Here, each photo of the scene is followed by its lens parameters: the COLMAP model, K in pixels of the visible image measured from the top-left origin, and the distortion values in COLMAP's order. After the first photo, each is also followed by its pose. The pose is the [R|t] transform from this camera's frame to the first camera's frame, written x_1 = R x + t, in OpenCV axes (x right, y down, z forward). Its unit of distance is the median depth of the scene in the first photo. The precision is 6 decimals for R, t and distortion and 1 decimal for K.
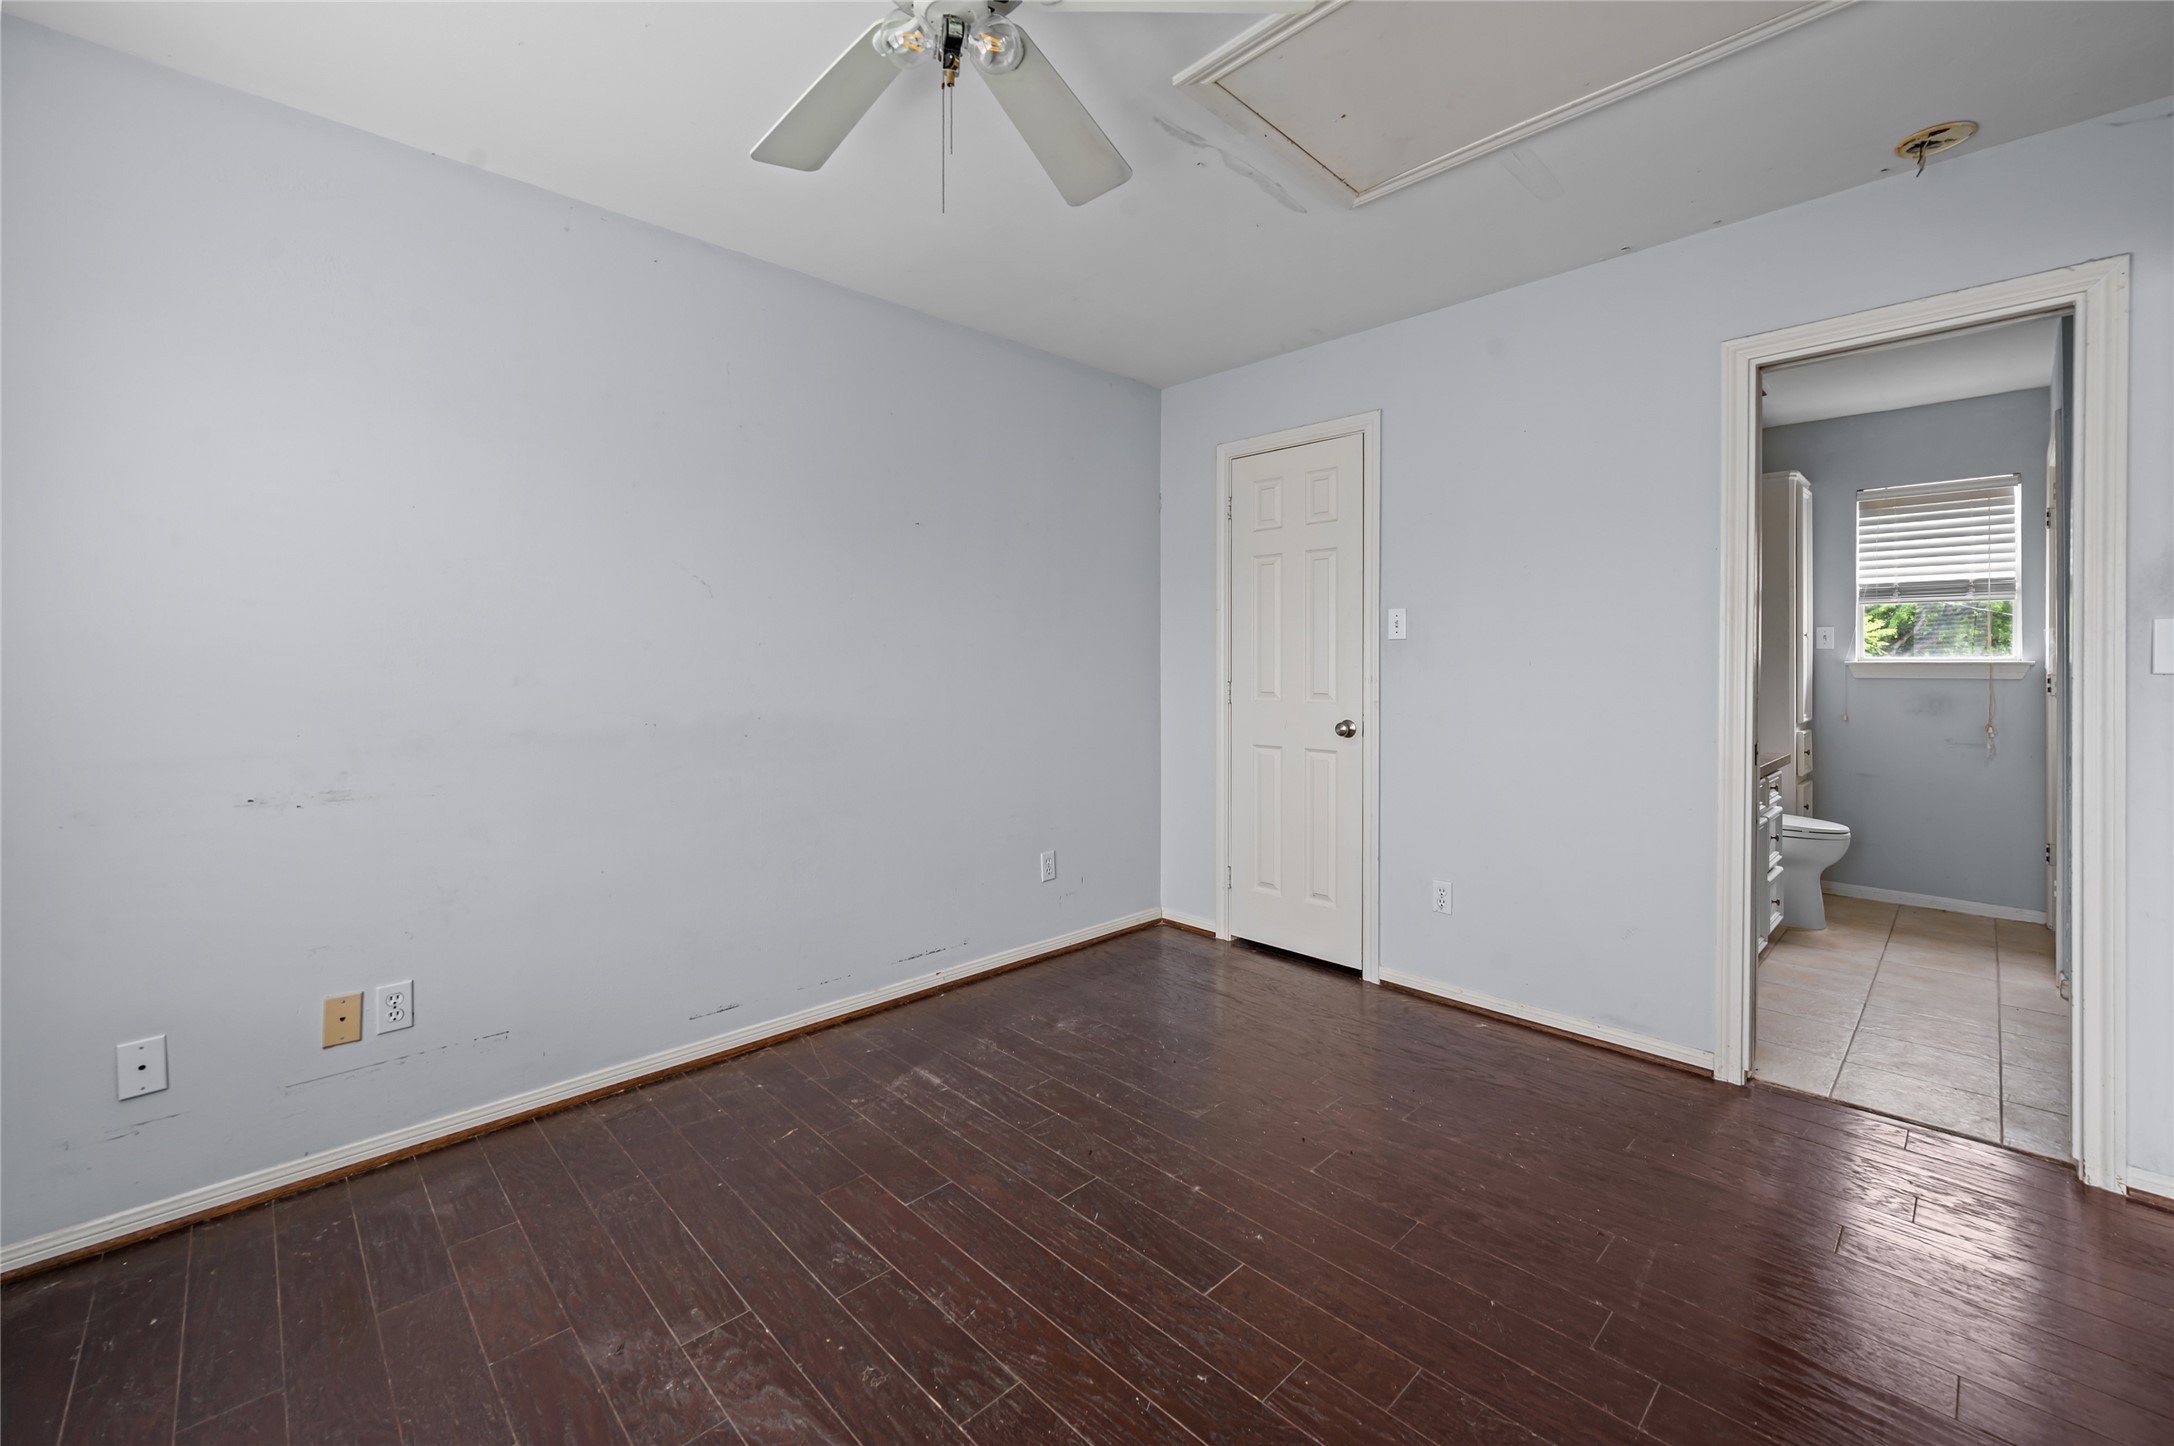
lens RADIAL K [[876.9, 0, 1092.6], [0, 876.9, 663.5], [0, 0, 1]] dist [0.001944, 0.000268]
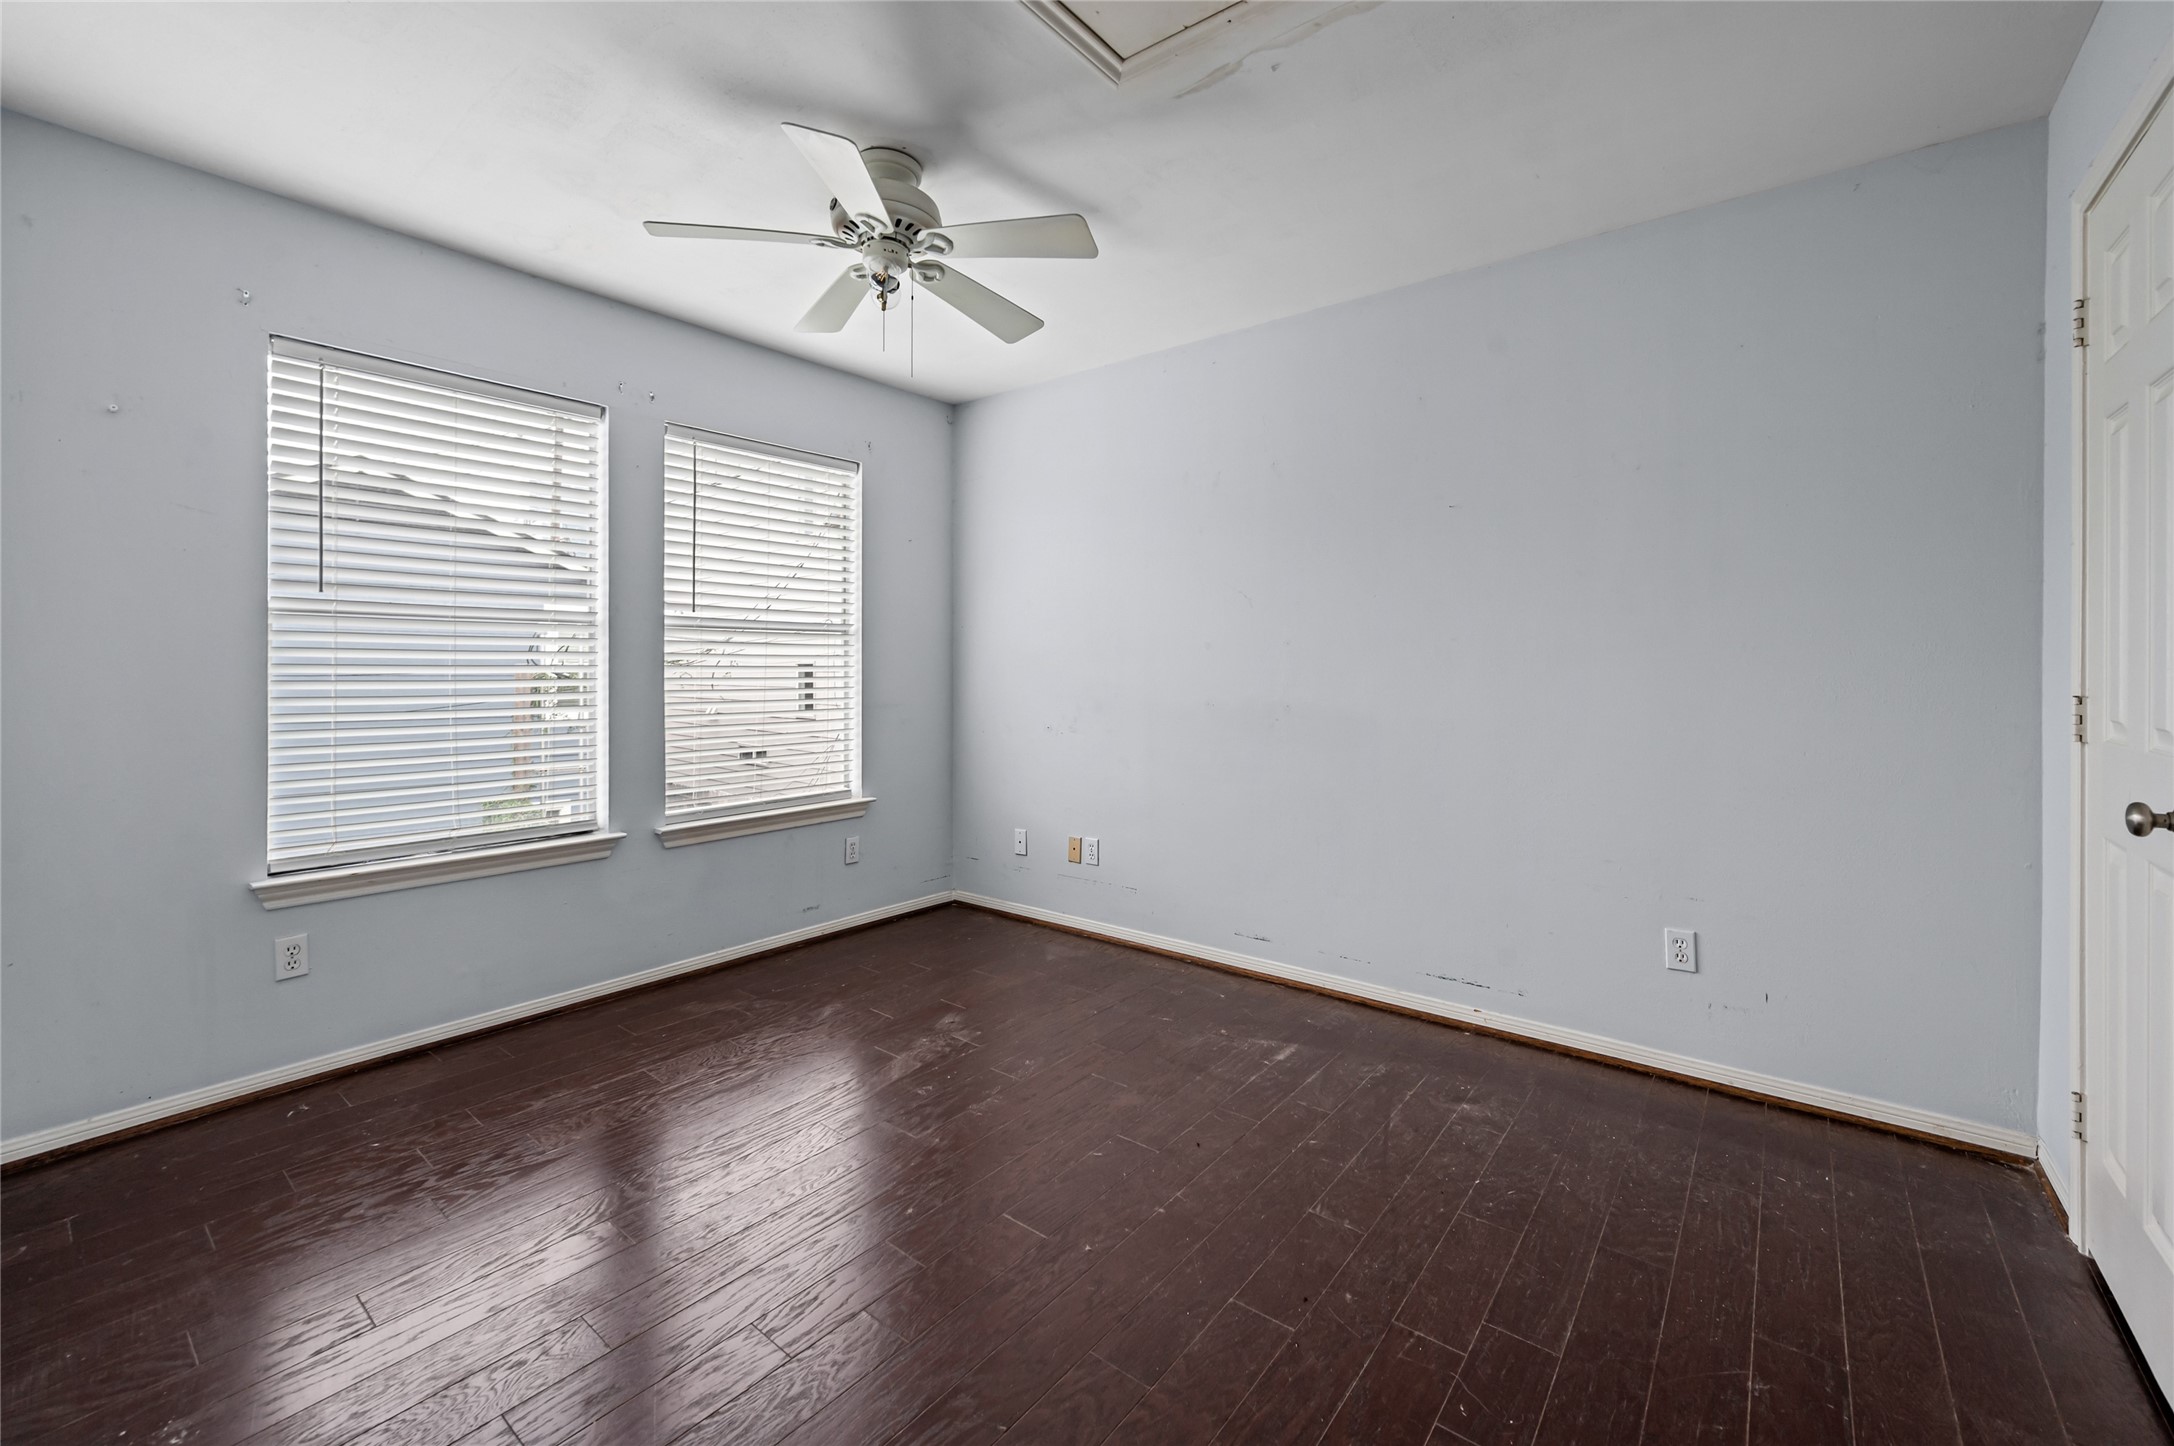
lens RADIAL K [[885.6, 0, 1075.6], [0, 885.6, 660.4], [0, 0, 1]] dist [-0.001014, 0.000260]
pose [[0.122450, -0.002099, -0.992472, 0.841915], [0.001659, 0.999997, -0.001911, 0.003030], [0.992473, -0.001413, 0.122453, 0.628252]]
